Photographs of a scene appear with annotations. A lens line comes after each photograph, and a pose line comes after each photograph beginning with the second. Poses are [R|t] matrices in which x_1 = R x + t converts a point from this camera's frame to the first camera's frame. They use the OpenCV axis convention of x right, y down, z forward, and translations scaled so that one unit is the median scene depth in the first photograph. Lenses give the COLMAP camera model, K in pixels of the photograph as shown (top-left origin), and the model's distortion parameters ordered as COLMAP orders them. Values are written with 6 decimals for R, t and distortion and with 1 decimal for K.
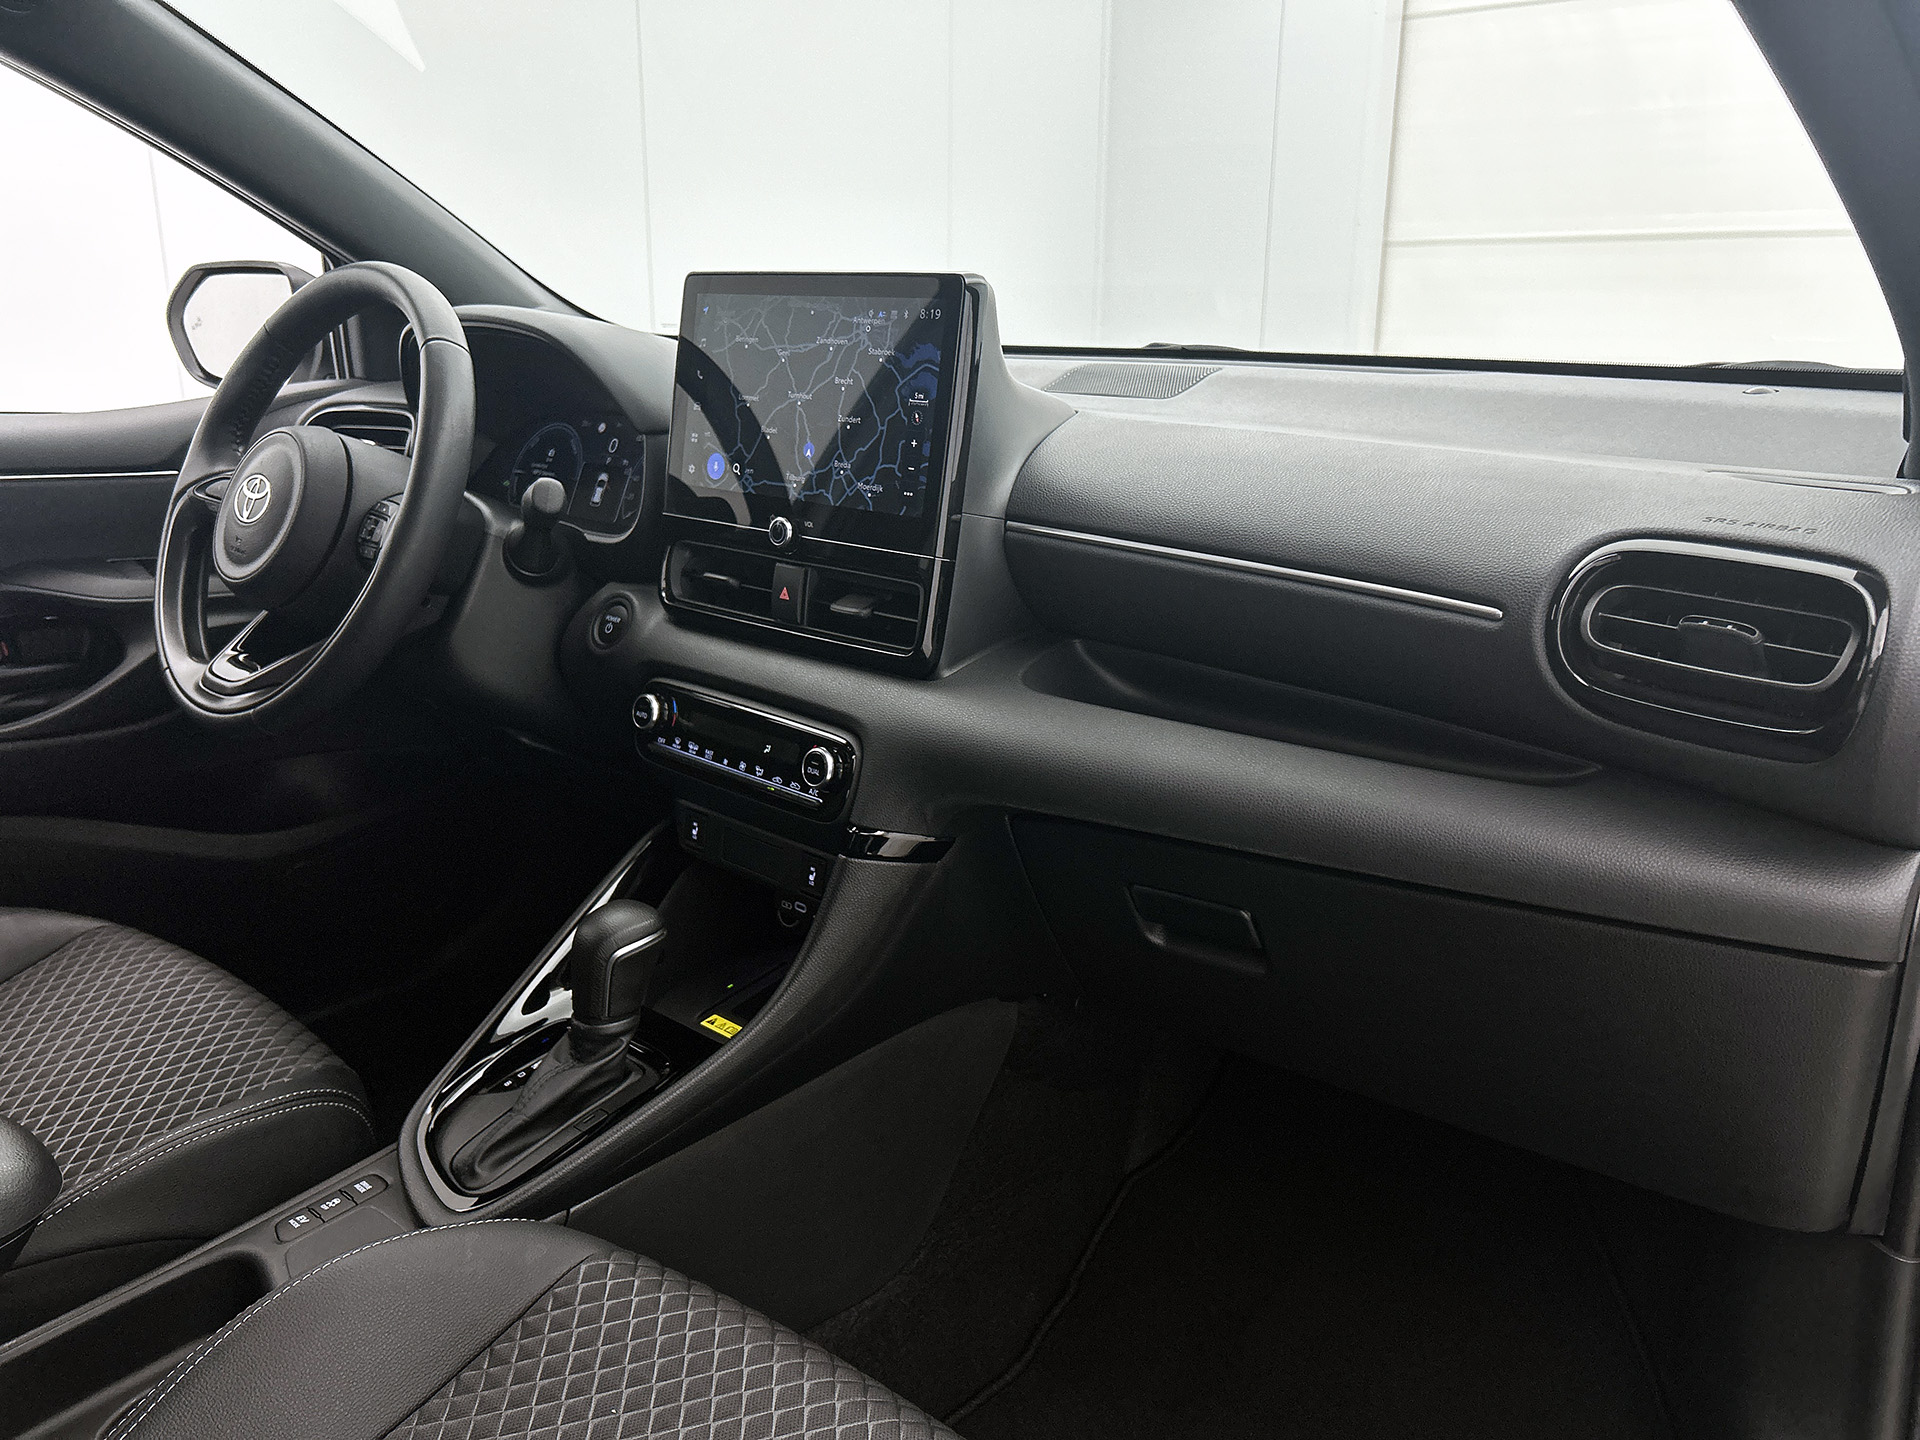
lens RADIAL K [[1445.7, 0, 987.9], [0, 1445.7, 793.1], [0, 0, 1]] dist [0.109430, -0.199186]
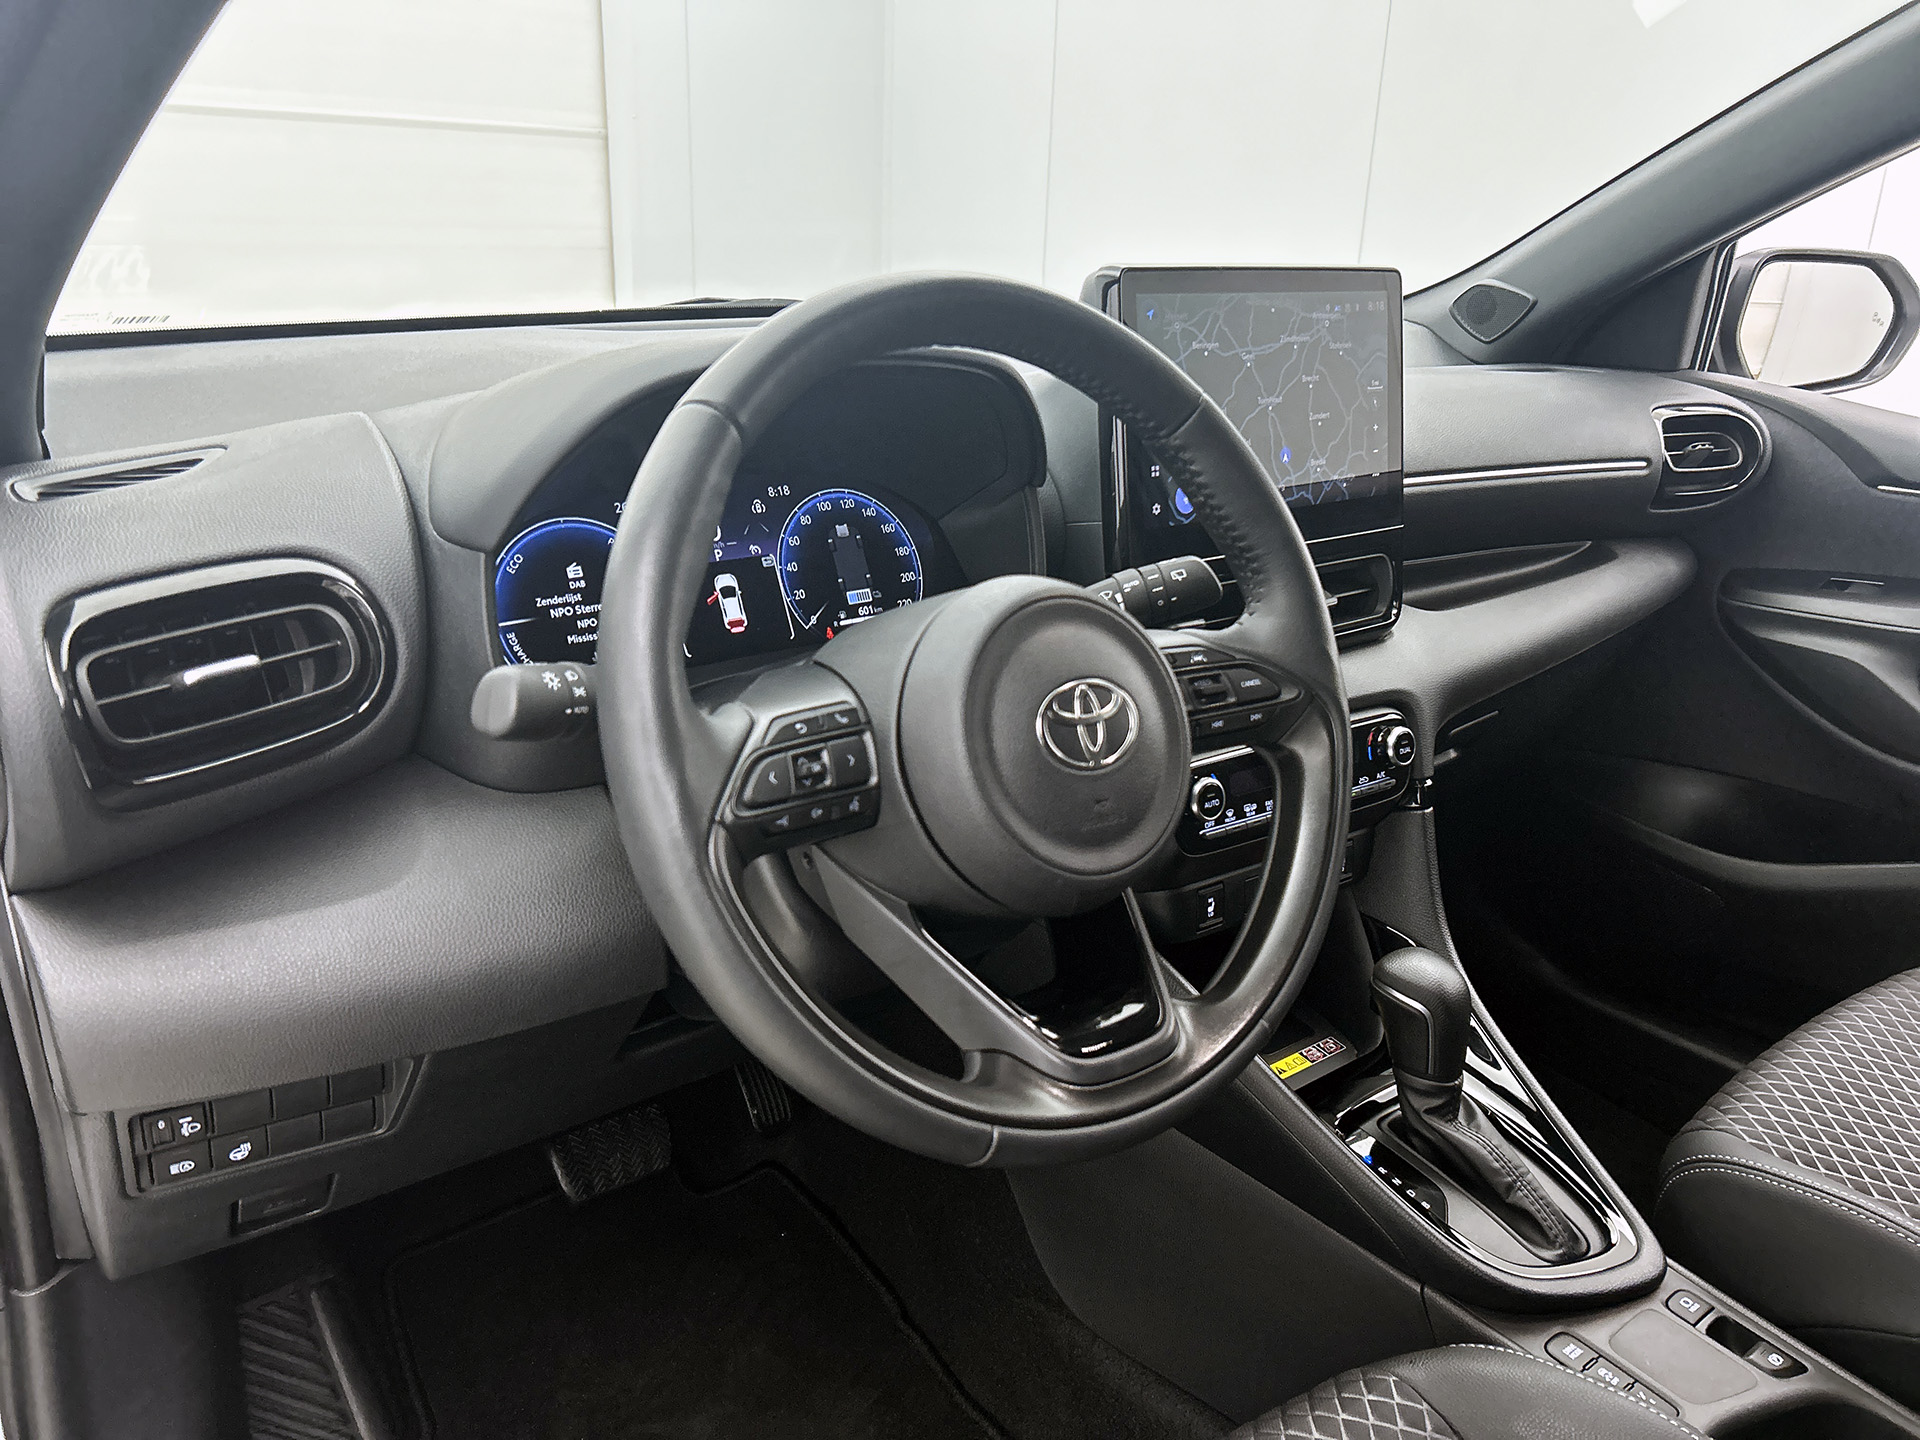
lens RADIAL K [[1445.7, 0, 987.9], [0, 1445.7, 793.1], [0, 0, 1]] dist [0.109430, -0.199186]
pose [[0.176179, -0.372640, 0.911099, -1.129201], [0.282692, 0.905740, 0.315784, -0.399049], [-0.942892, 0.201926, 0.264915, 0.993379]]
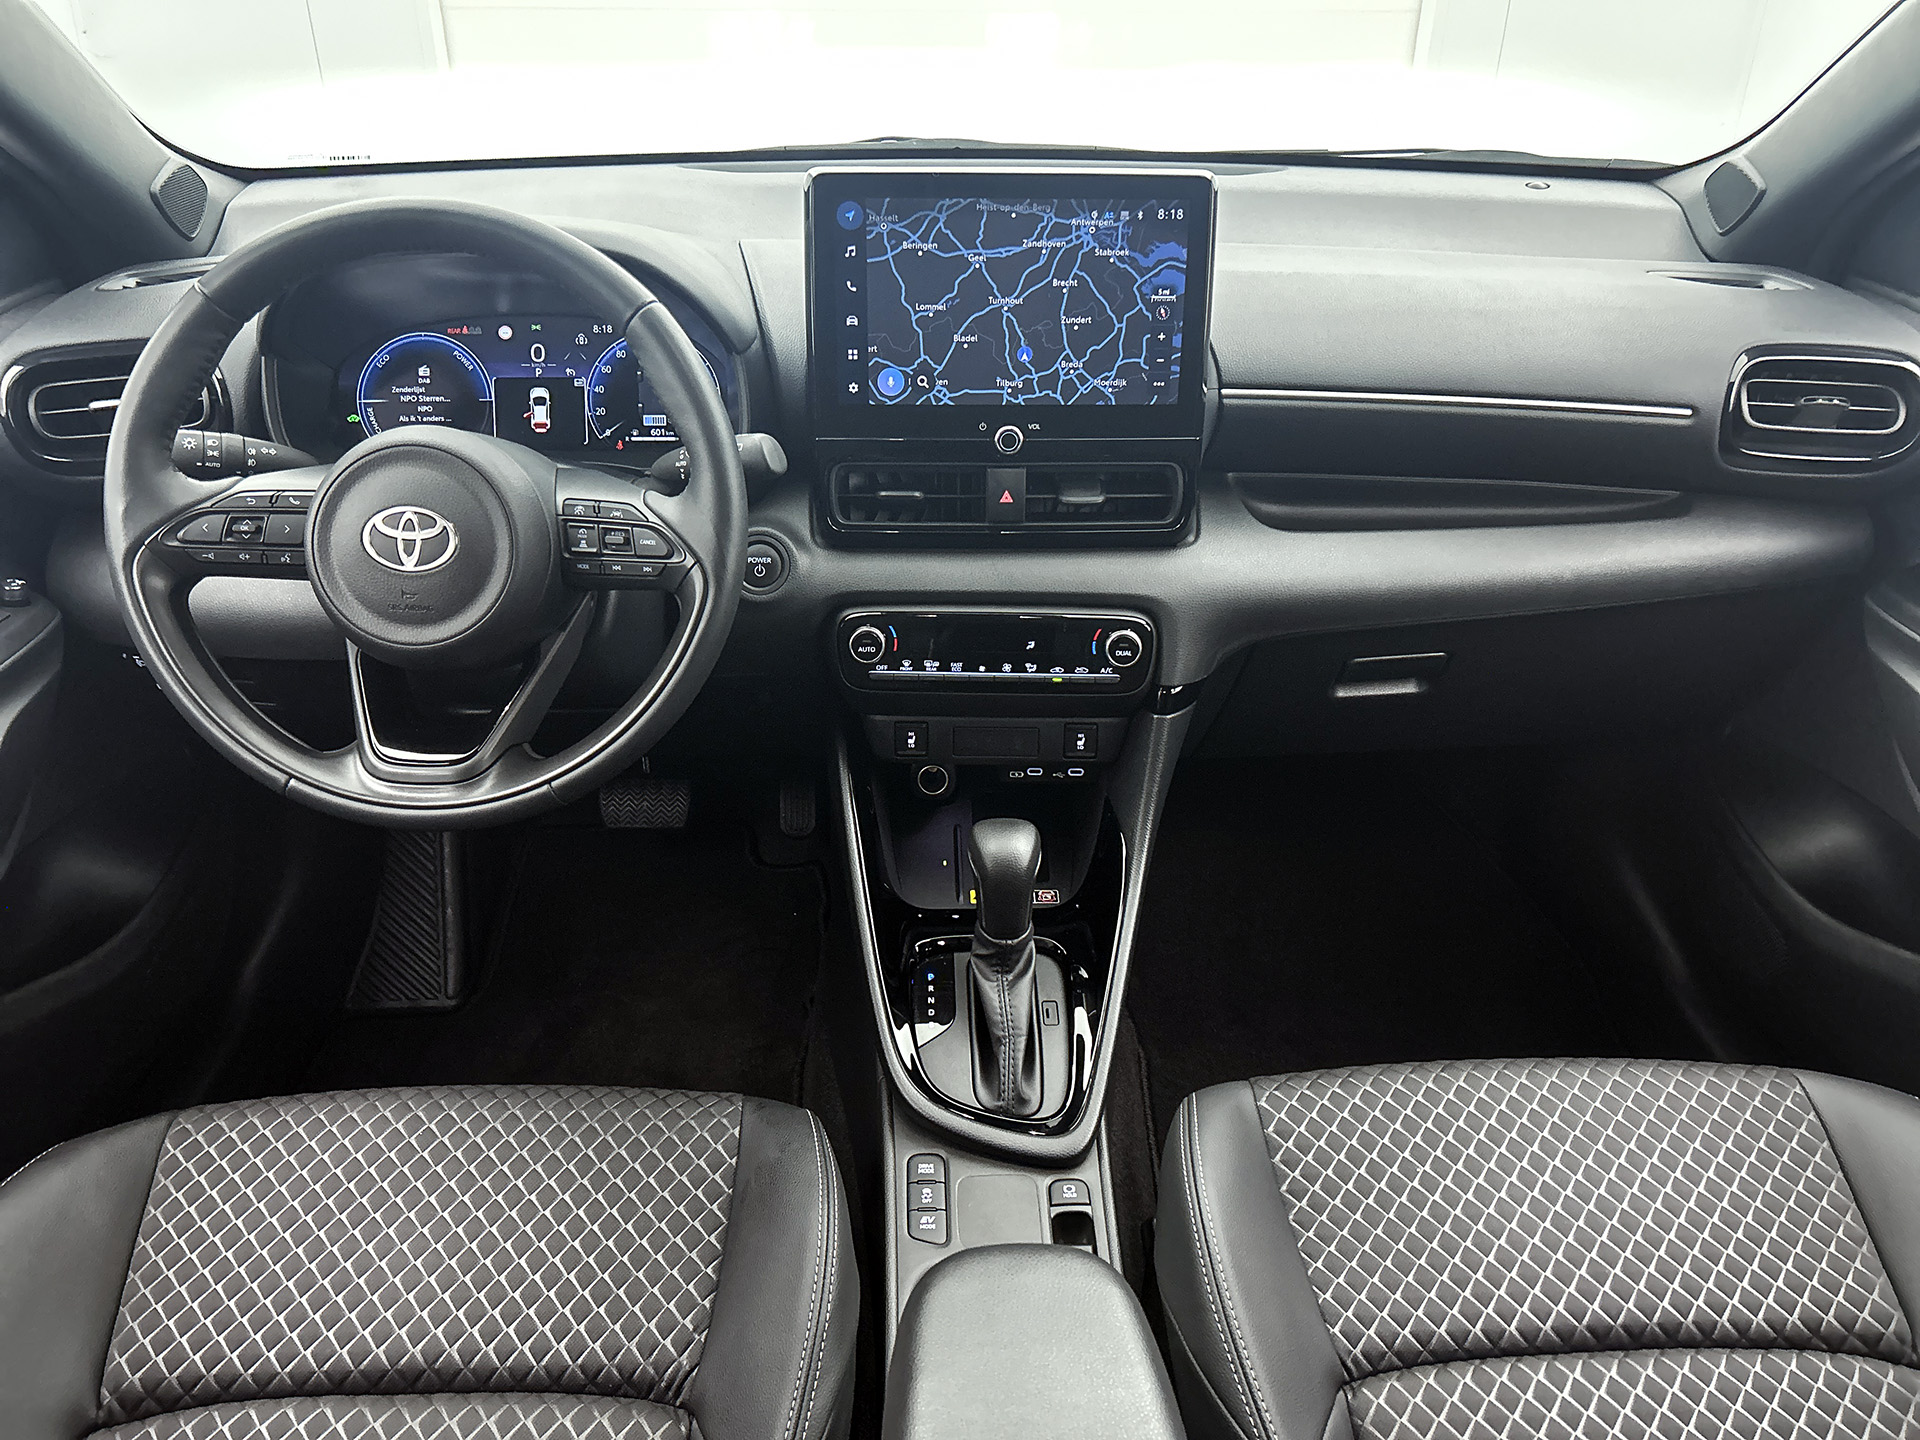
lens RADIAL K [[1445.7, 0, 987.9], [0, 1445.7, 793.1], [0, 0, 1]] dist [0.109430, -0.199186]
pose [[0.737707, -0.364598, 0.568206, -0.856548], [0.214858, 0.924665, 0.314374, -0.283656], [-0.640020, -0.109832, 0.760468, 0.202918]]
